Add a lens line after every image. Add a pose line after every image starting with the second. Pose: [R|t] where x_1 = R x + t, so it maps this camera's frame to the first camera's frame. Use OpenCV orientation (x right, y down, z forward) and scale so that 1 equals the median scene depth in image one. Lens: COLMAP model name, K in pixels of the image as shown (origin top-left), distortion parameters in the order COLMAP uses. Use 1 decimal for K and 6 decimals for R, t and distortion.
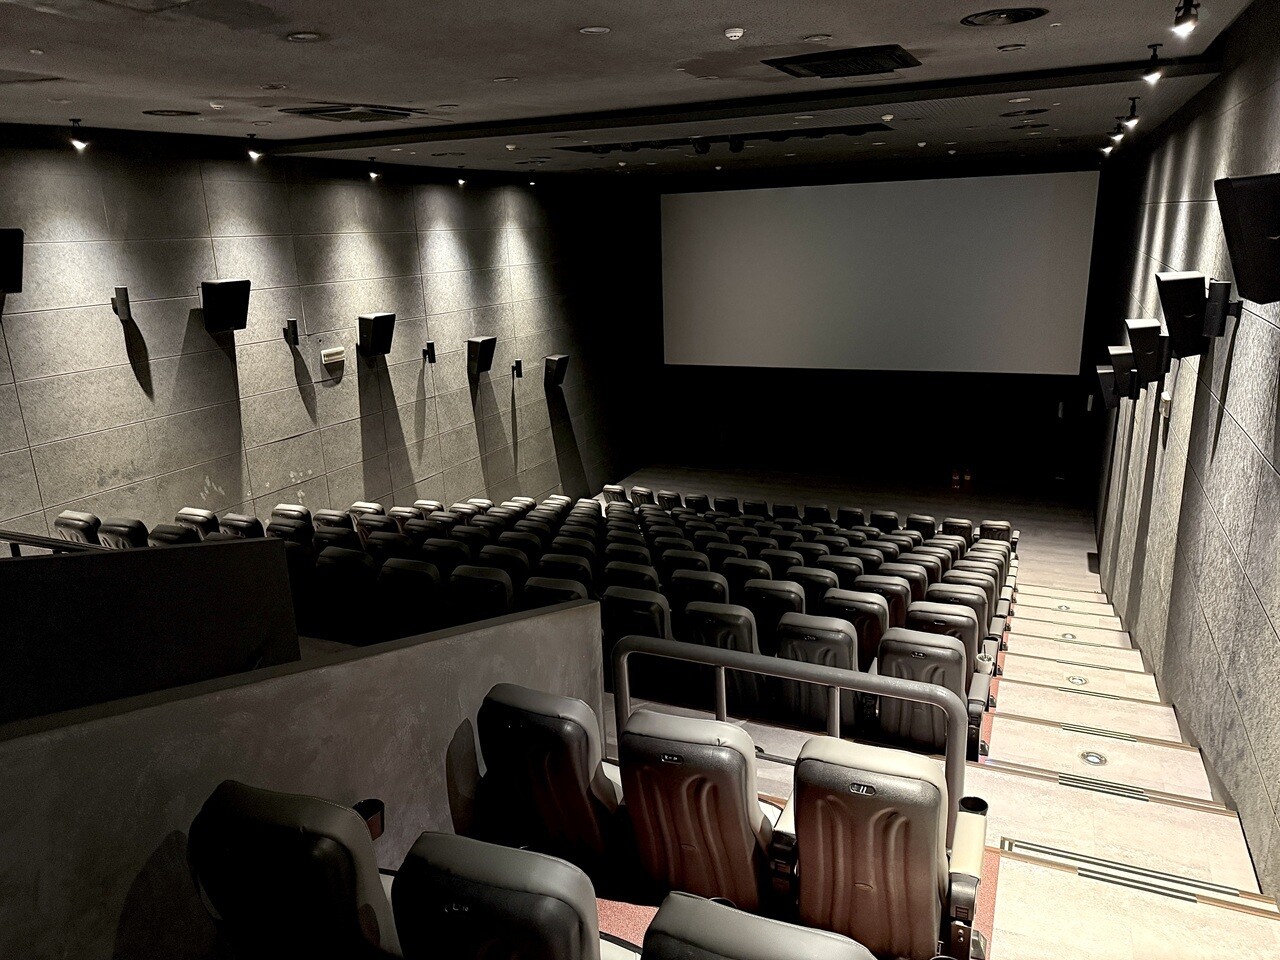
lens RADIAL K [[878.2, 0, 640.4], [0, 878.2, 461.8], [0, 0, 1]] dist [0.003034, -0.002336]
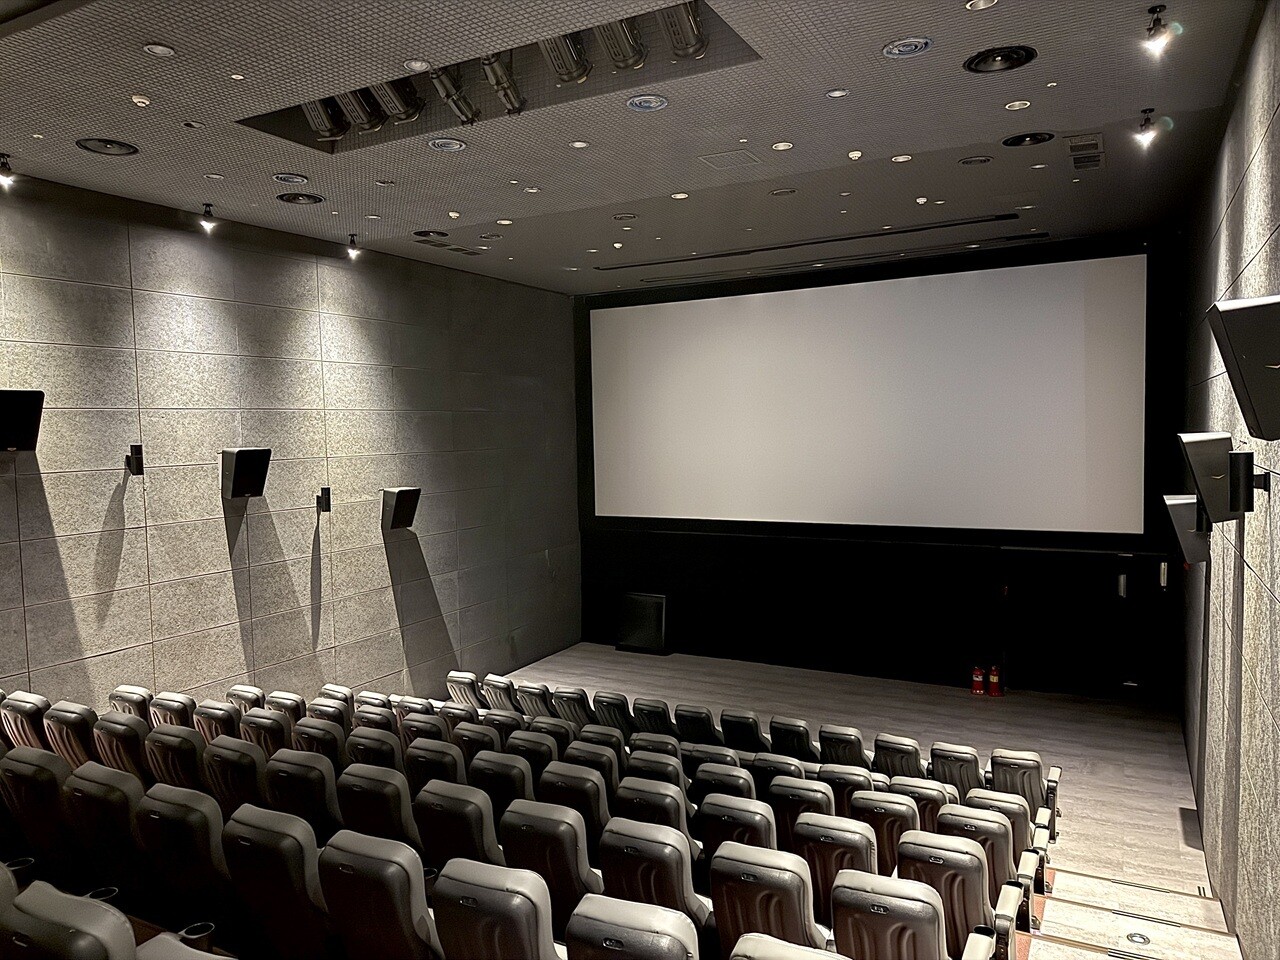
lens RADIAL K [[878.2, 0, 640.4], [0, 878.2, 461.8], [0, 0, 1]] dist [0.003034, -0.002336]
pose [[0.997433, 0.013792, -0.070267, 0.173802], [-0.028227, 0.977551, -0.208801, 0.005994], [0.065810, 0.210248, 0.975431, 0.327268]]
